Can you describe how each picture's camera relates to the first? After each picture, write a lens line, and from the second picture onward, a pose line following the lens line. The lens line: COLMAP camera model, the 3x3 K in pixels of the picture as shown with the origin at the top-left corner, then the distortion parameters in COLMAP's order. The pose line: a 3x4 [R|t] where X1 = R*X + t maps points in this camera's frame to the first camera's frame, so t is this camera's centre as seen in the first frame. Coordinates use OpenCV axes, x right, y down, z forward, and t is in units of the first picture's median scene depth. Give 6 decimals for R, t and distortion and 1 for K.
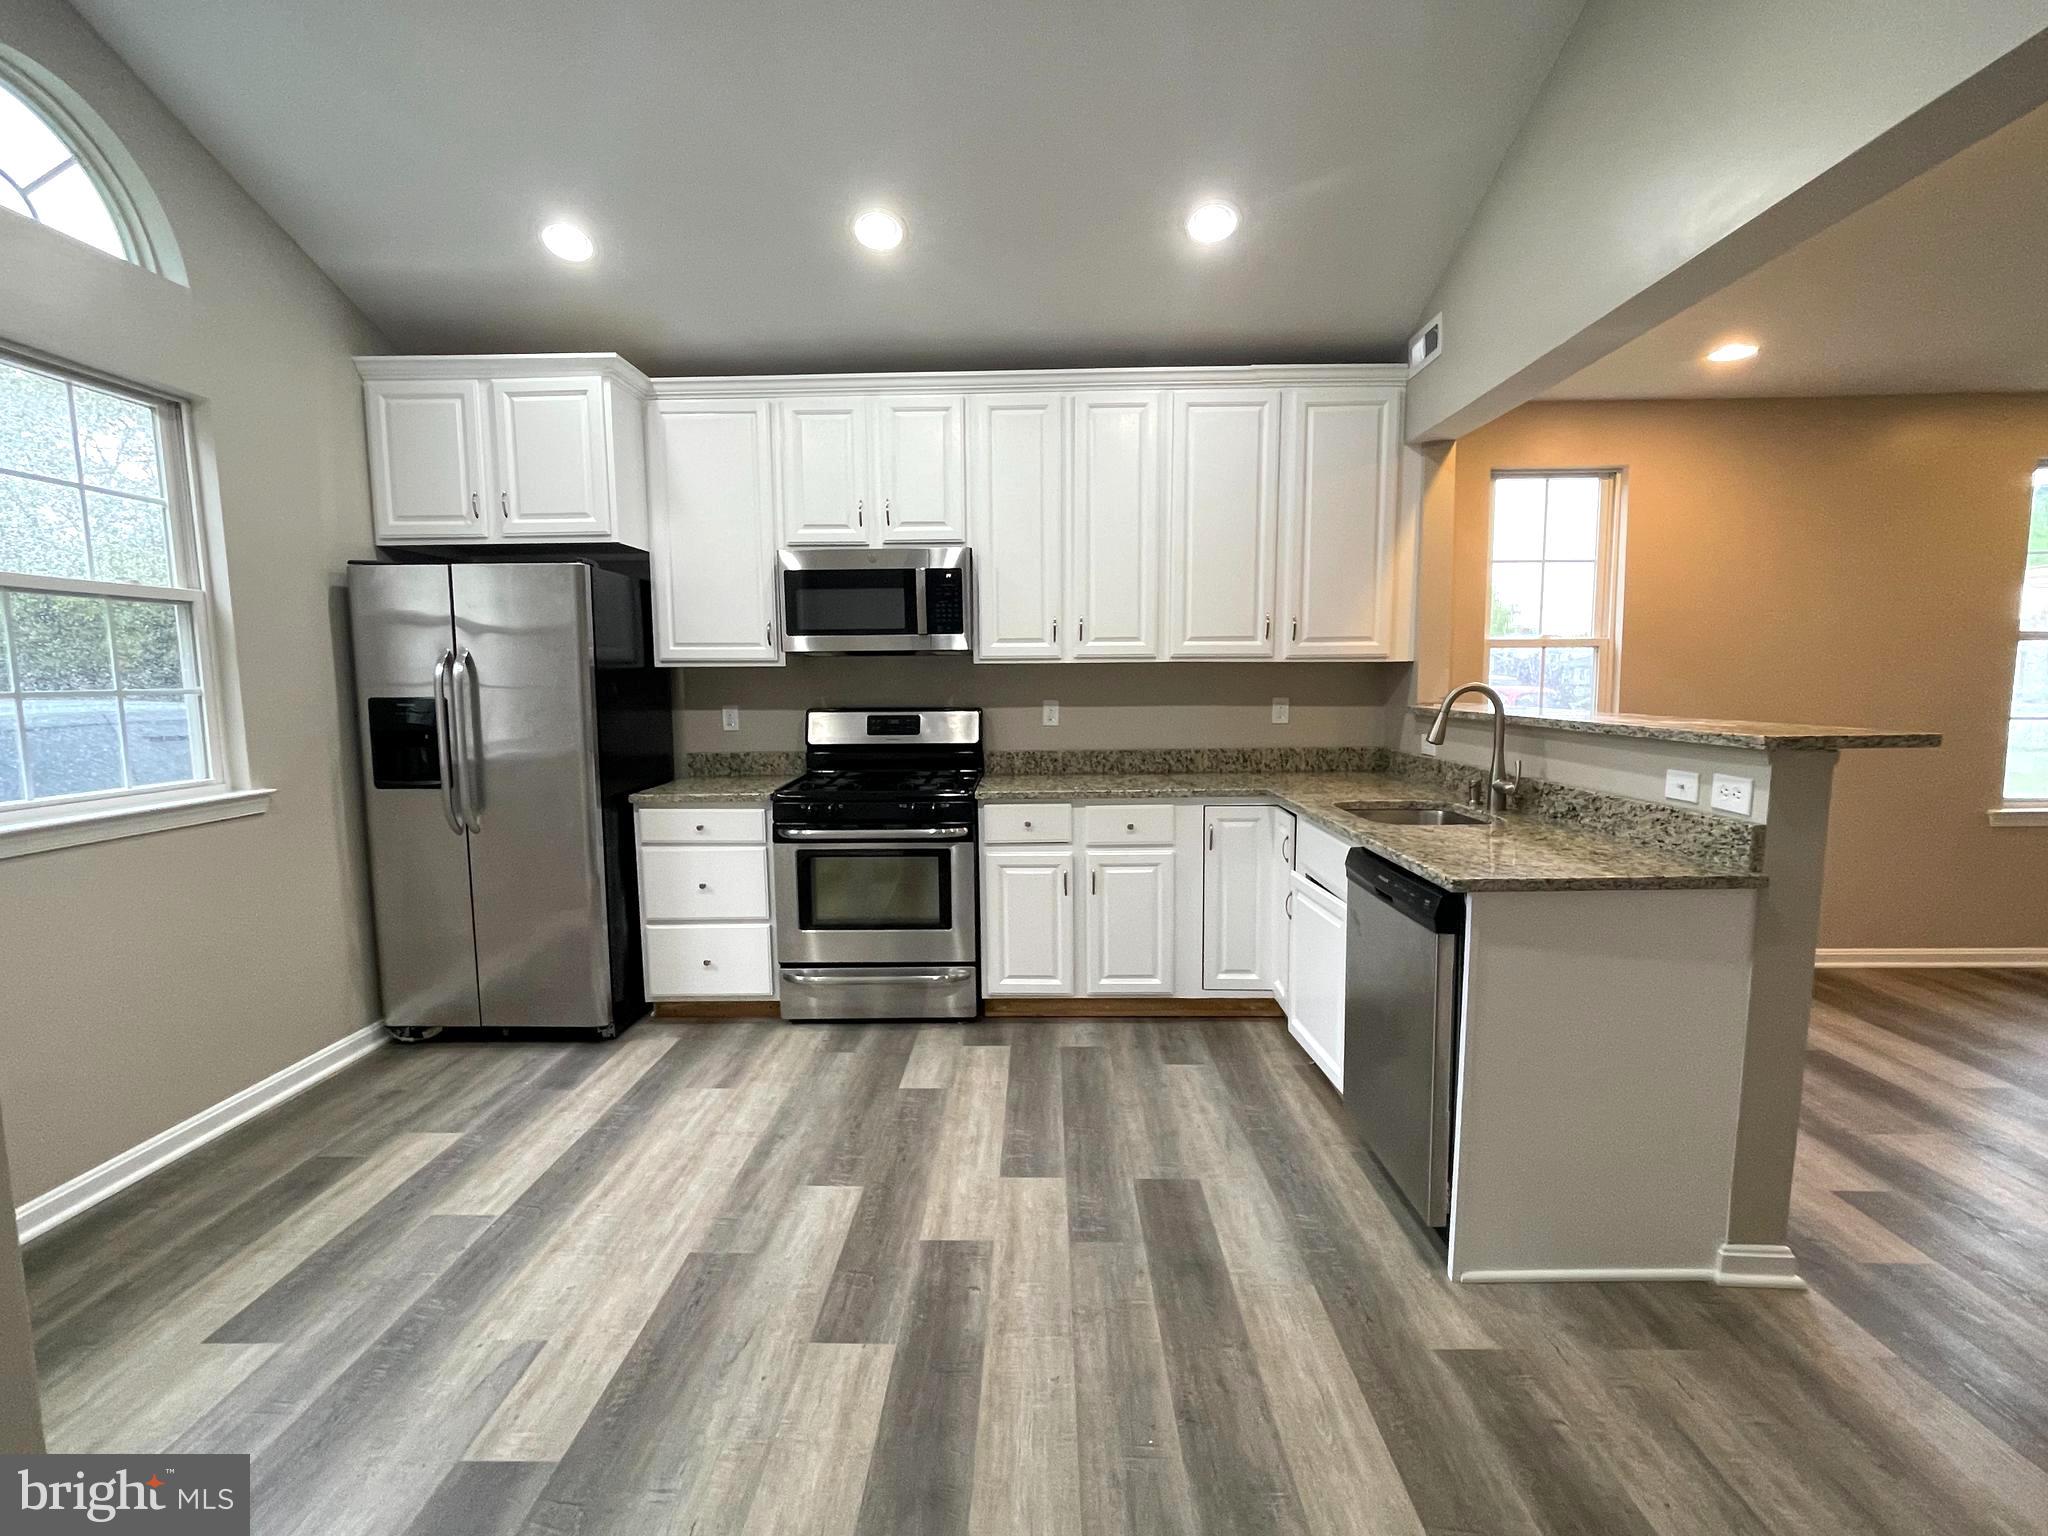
lens RADIAL K [[972.1, 0, 1024.4], [0, 972.1, 775.6], [0, 0, 1]] dist [-0.002264, 0.003037]
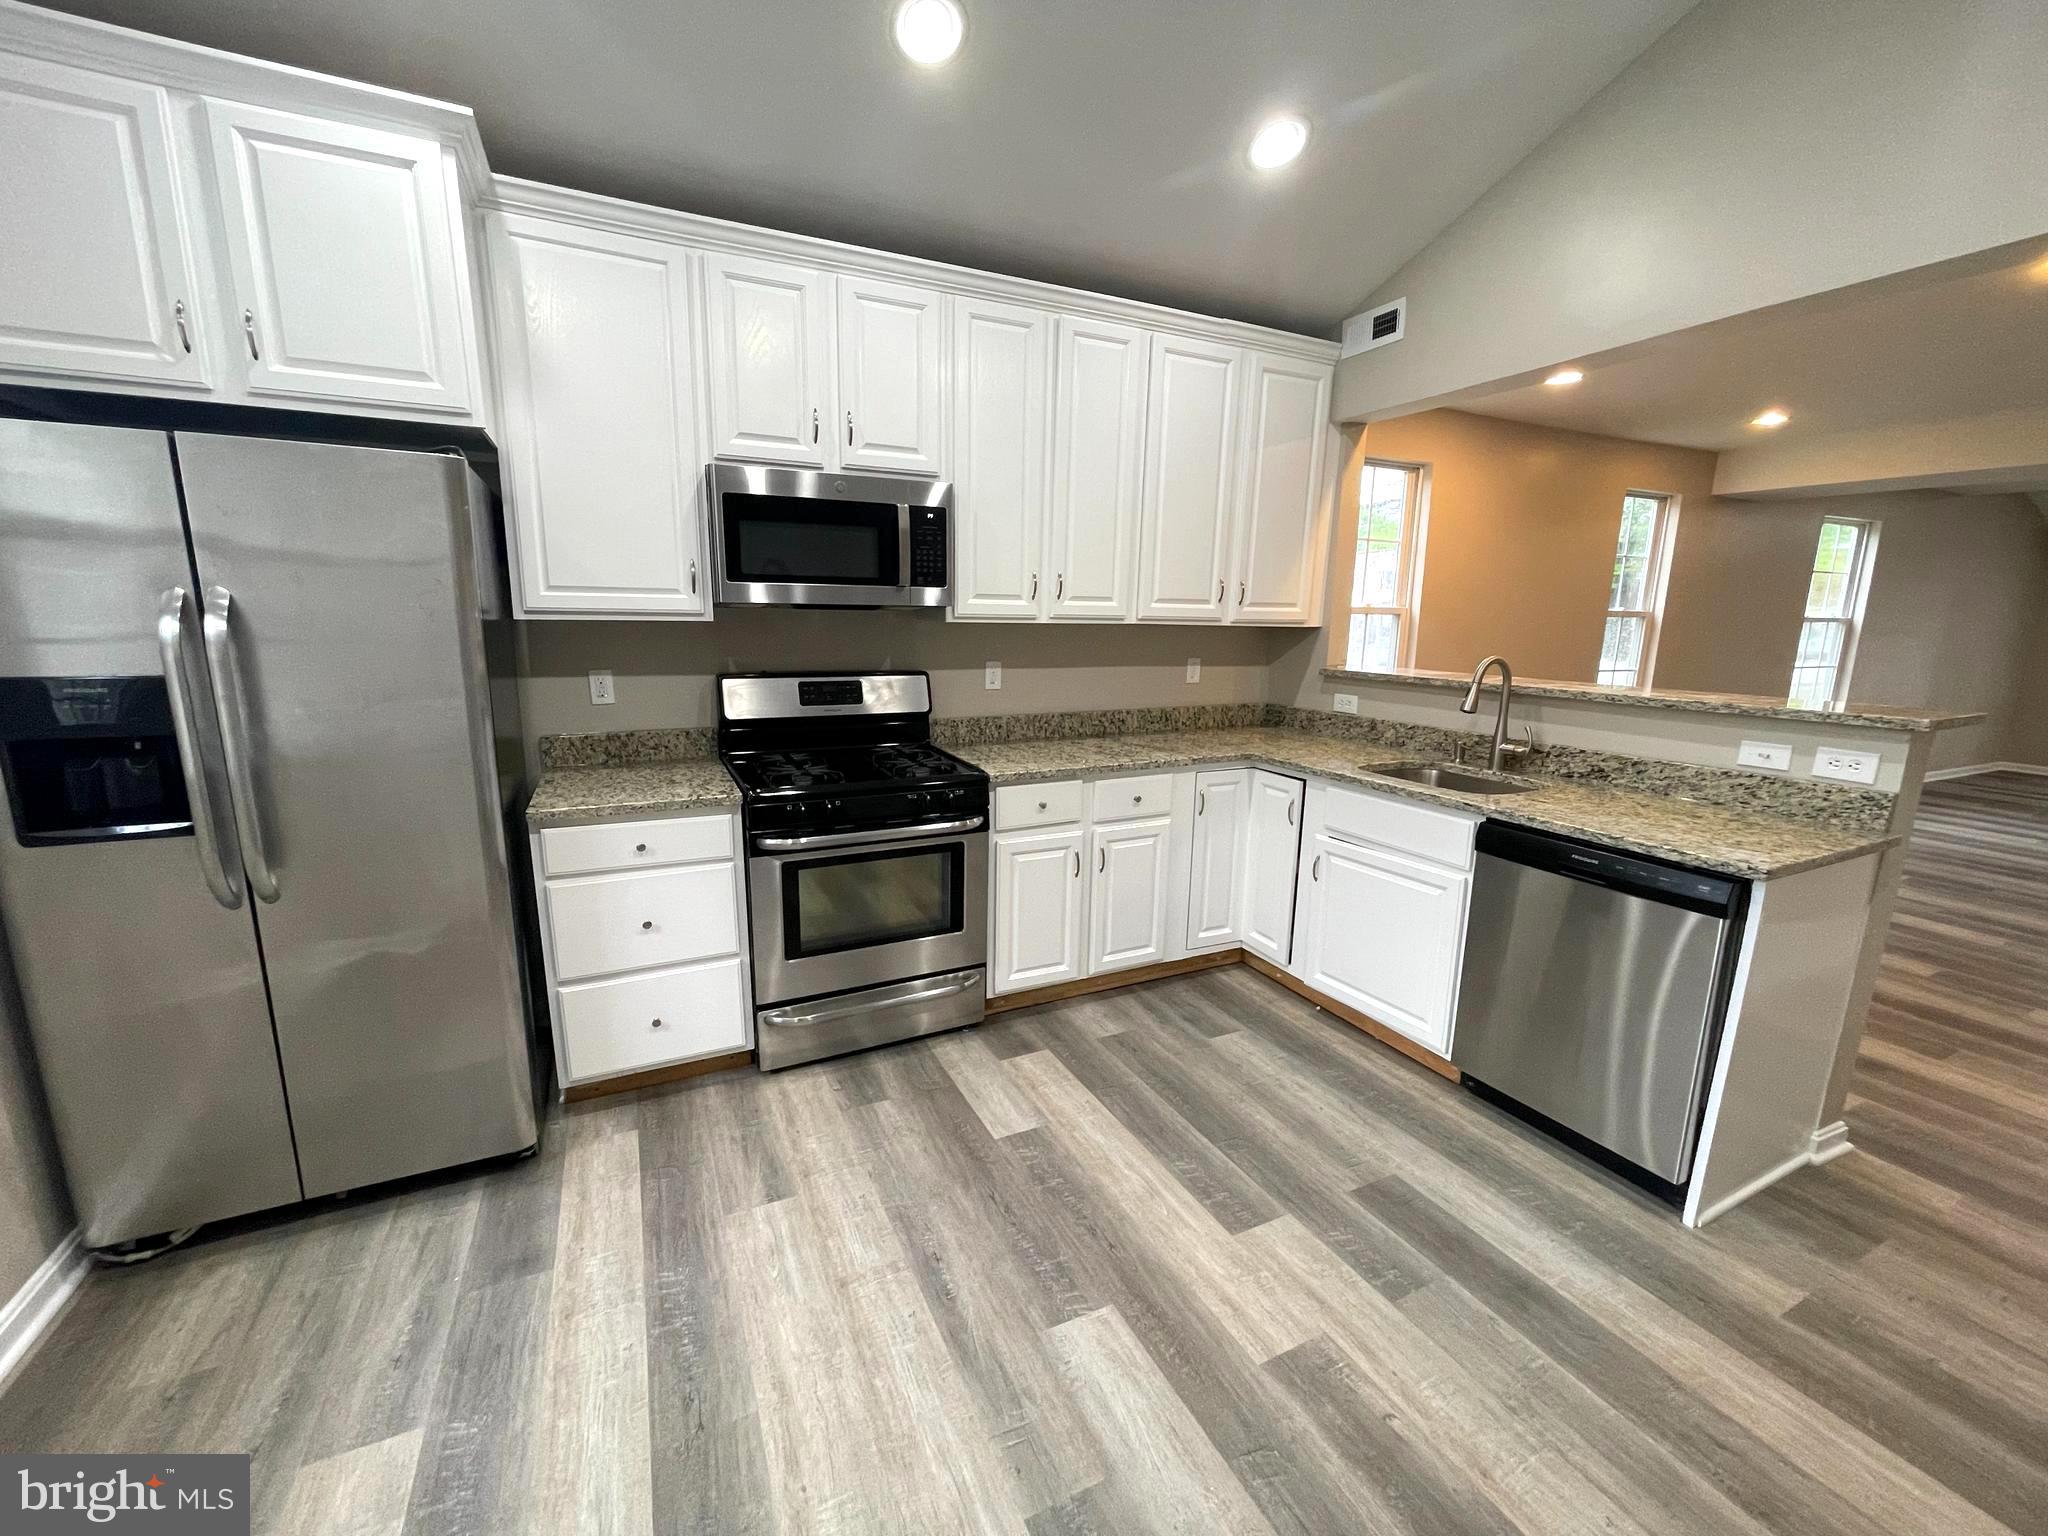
lens RADIAL K [[824.8, 0, 1024.3], [0, 824.8, 776.0], [0, 0, 1]] dist [-0.000188, 0.000352]
pose [[0.891872, -0.066849, 0.447319, -0.354190], [0.025251, 0.994834, 0.098326, -0.053386], [-0.451582, -0.076399, 0.888953, 0.327934]]
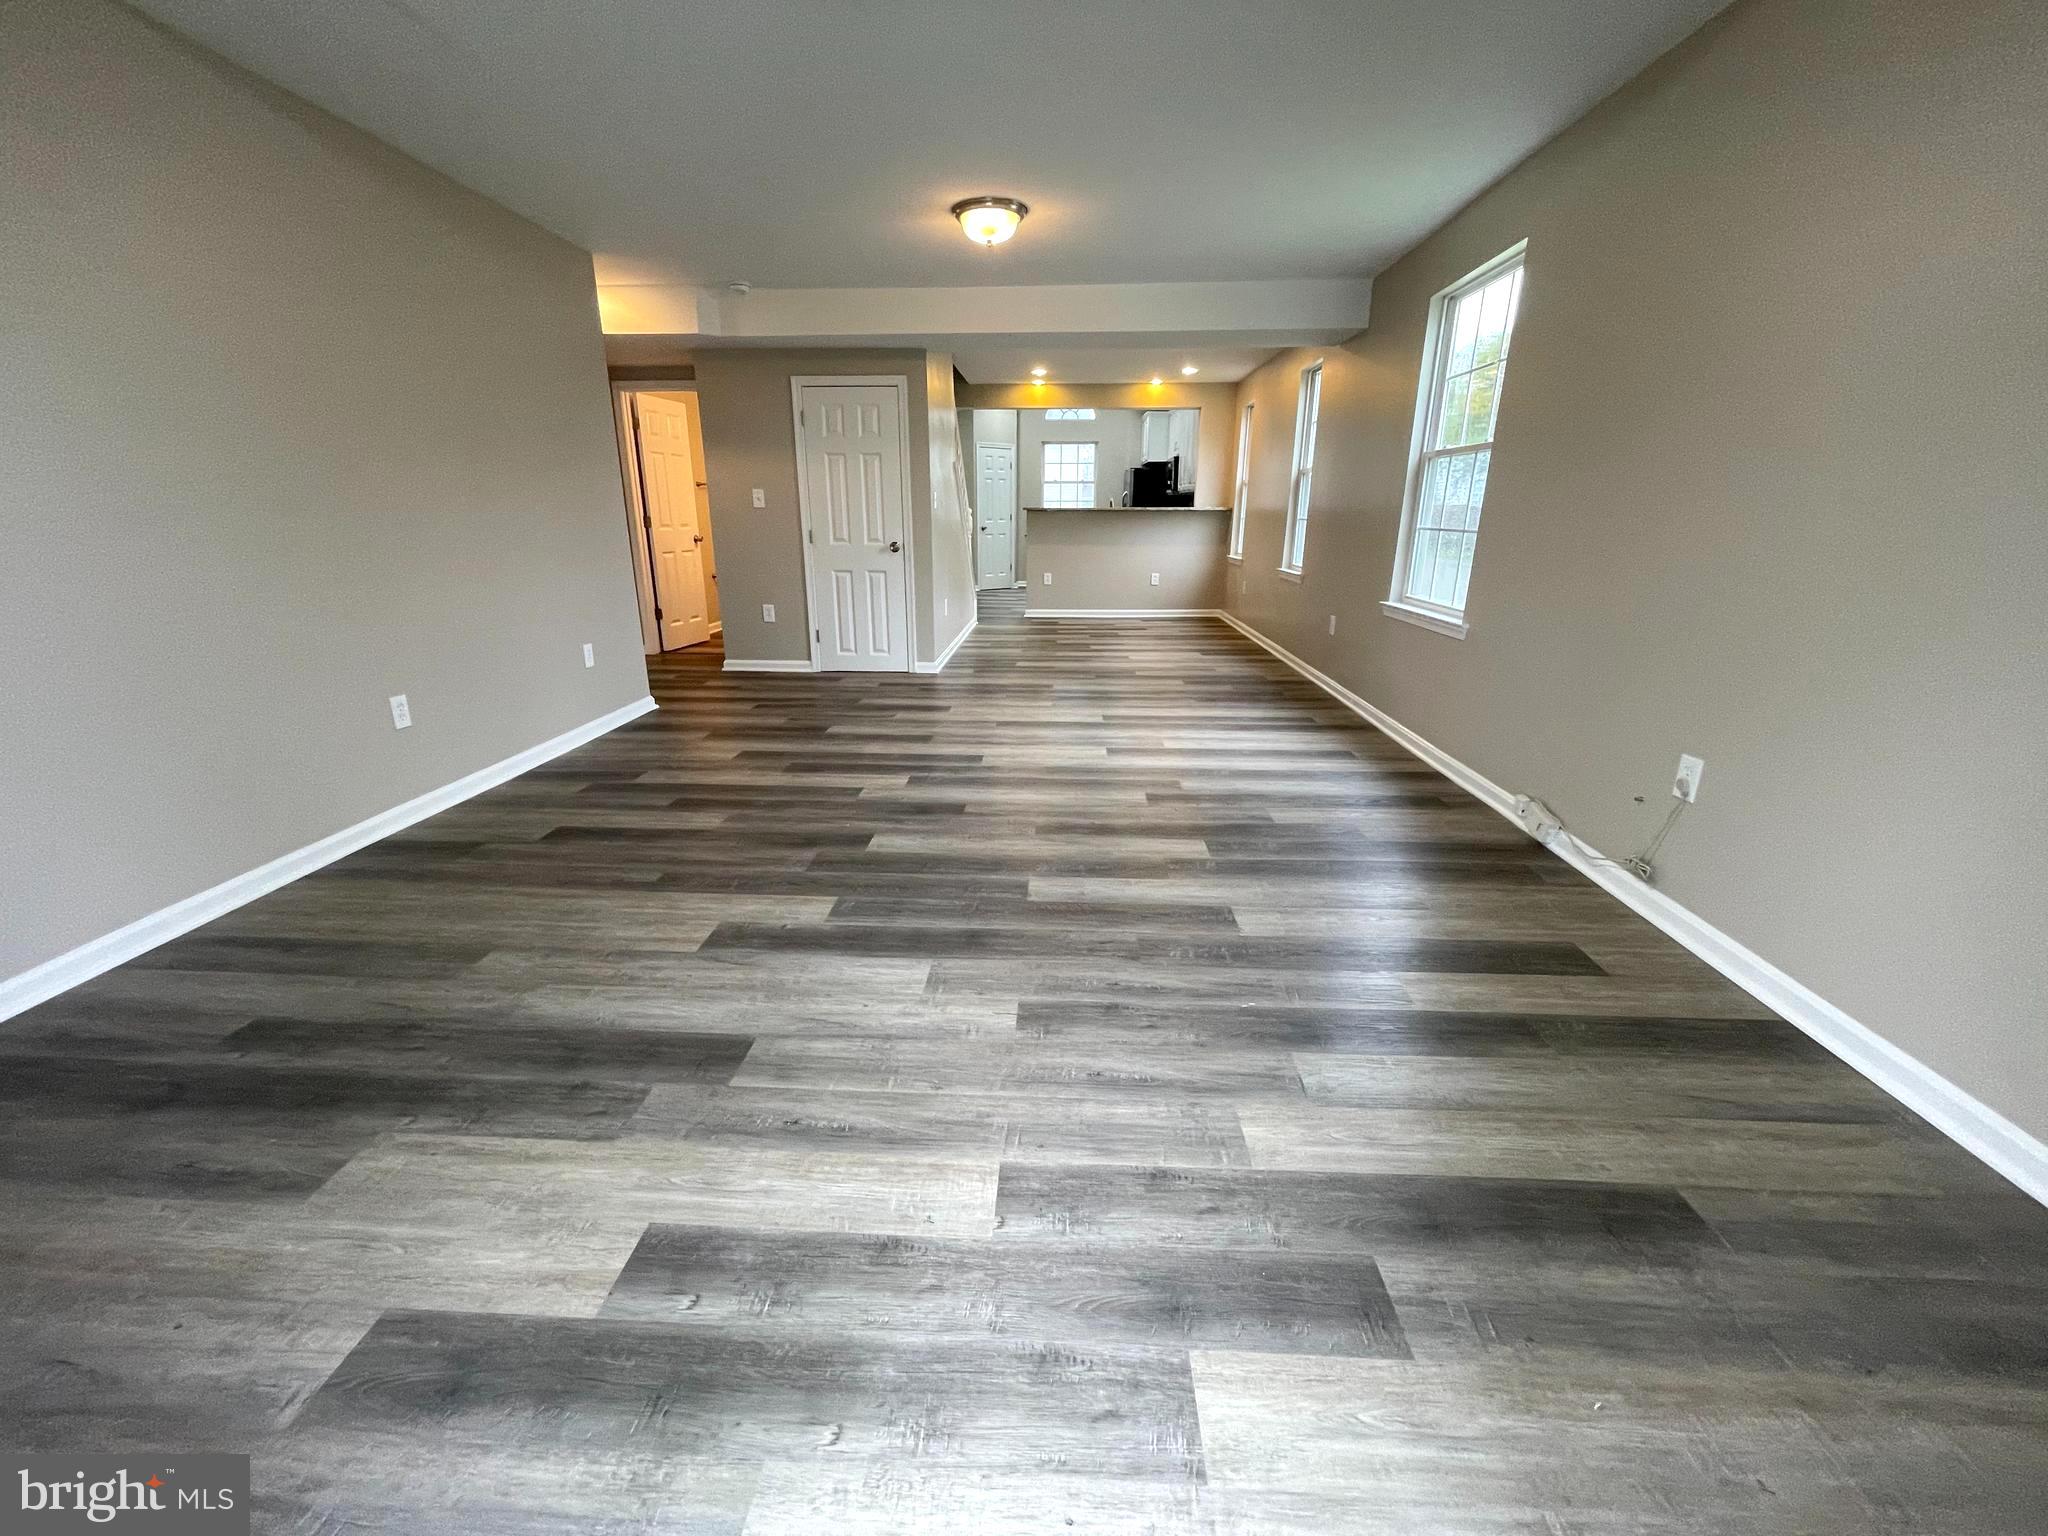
lens RADIAL K [[824.8, 0, 1016.1], [0, 824.8, 764.8], [0, 0, 1]] dist [-0.000188, 0.000352]
pose [[-0.043884, 0.298425, -0.953424, 3.127744], [-0.101423, 0.948081, 0.301421, -0.022501], [0.993875, 0.109927, -0.011338, 0.643718]]
